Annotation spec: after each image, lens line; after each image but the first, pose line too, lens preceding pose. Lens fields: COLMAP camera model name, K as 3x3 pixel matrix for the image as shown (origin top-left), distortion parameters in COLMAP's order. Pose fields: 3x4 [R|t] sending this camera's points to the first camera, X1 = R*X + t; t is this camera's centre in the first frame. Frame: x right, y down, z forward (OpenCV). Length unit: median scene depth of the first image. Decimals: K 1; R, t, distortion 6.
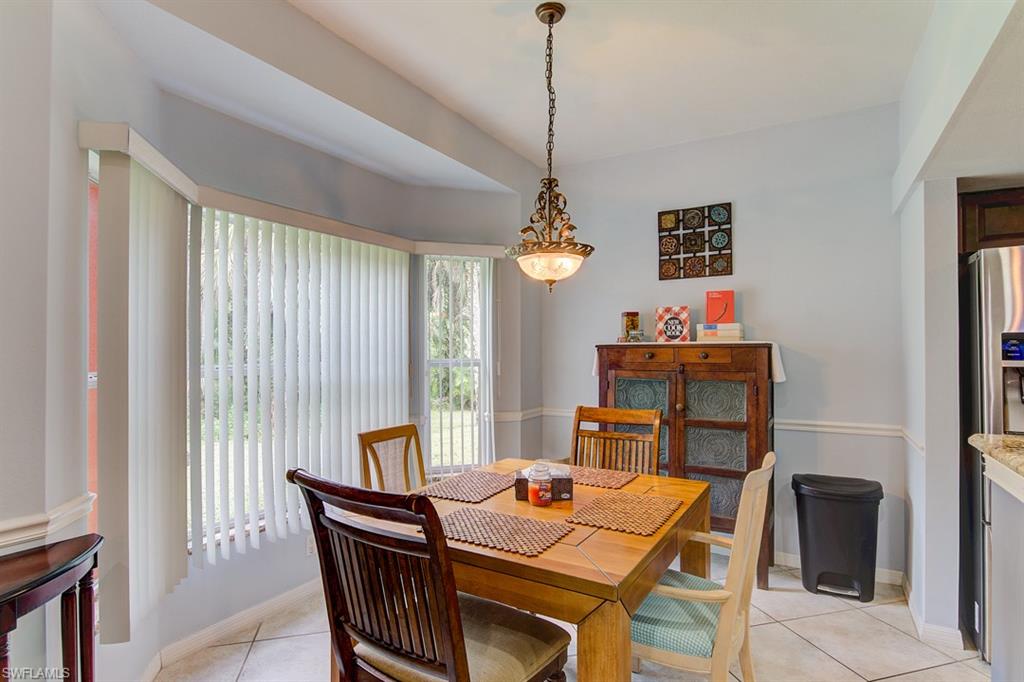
lens RADIAL K [[520.8, 0, 509.6], [0, 520.8, 344.3], [0, 0, 1]] dist [0.002198, -0.009915]
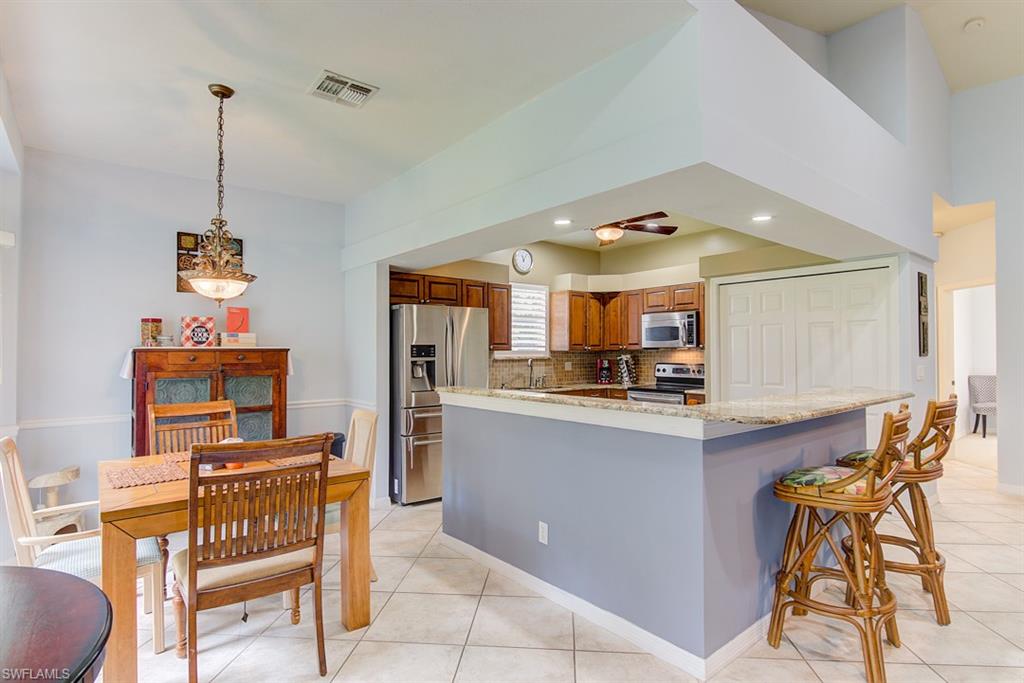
lens RADIAL K [[520.8, 0, 509.6], [0, 520.8, 344.8], [0, 0, 1]] dist [0.002198, -0.009915]
pose [[0.343840, 0.013756, 0.938928, -0.570935], [-0.006511, 0.999904, -0.012265, 0.001174], [-0.939006, -0.001897, 0.343896, -0.071079]]
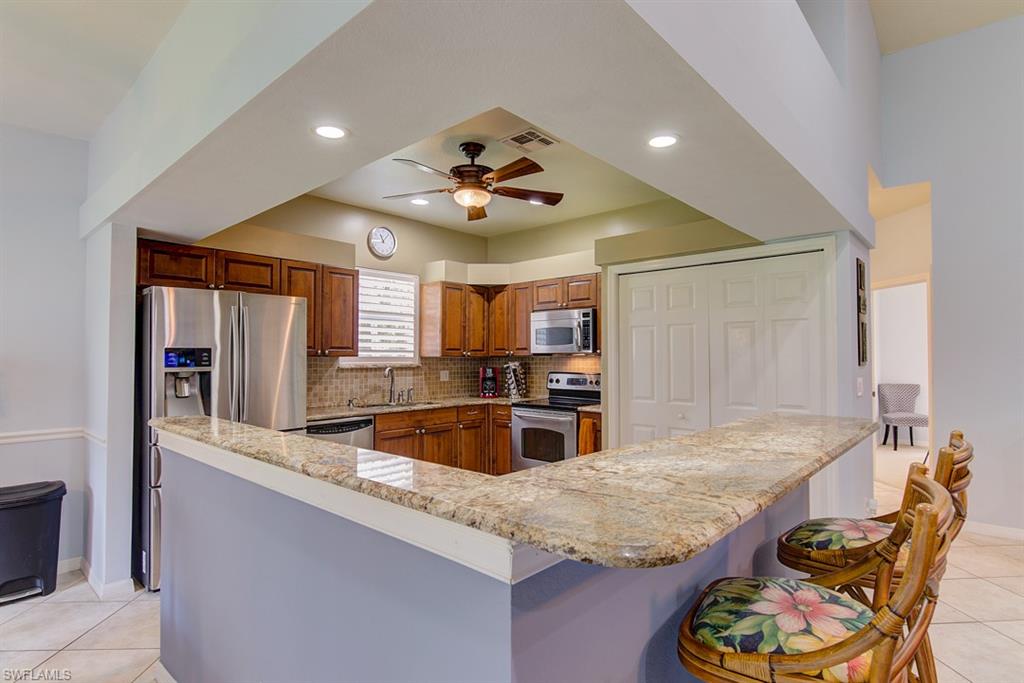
lens RADIAL K [[520.8, 0, 509.6], [0, 520.8, 344.8], [0, 0, 1]] dist [0.002198, -0.009915]
pose [[0.204599, 0.024558, 0.978538, -0.146956], [-0.008907, 0.999691, -0.023227, -0.003579], [-0.978805, -0.003963, 0.204755, -0.125608]]
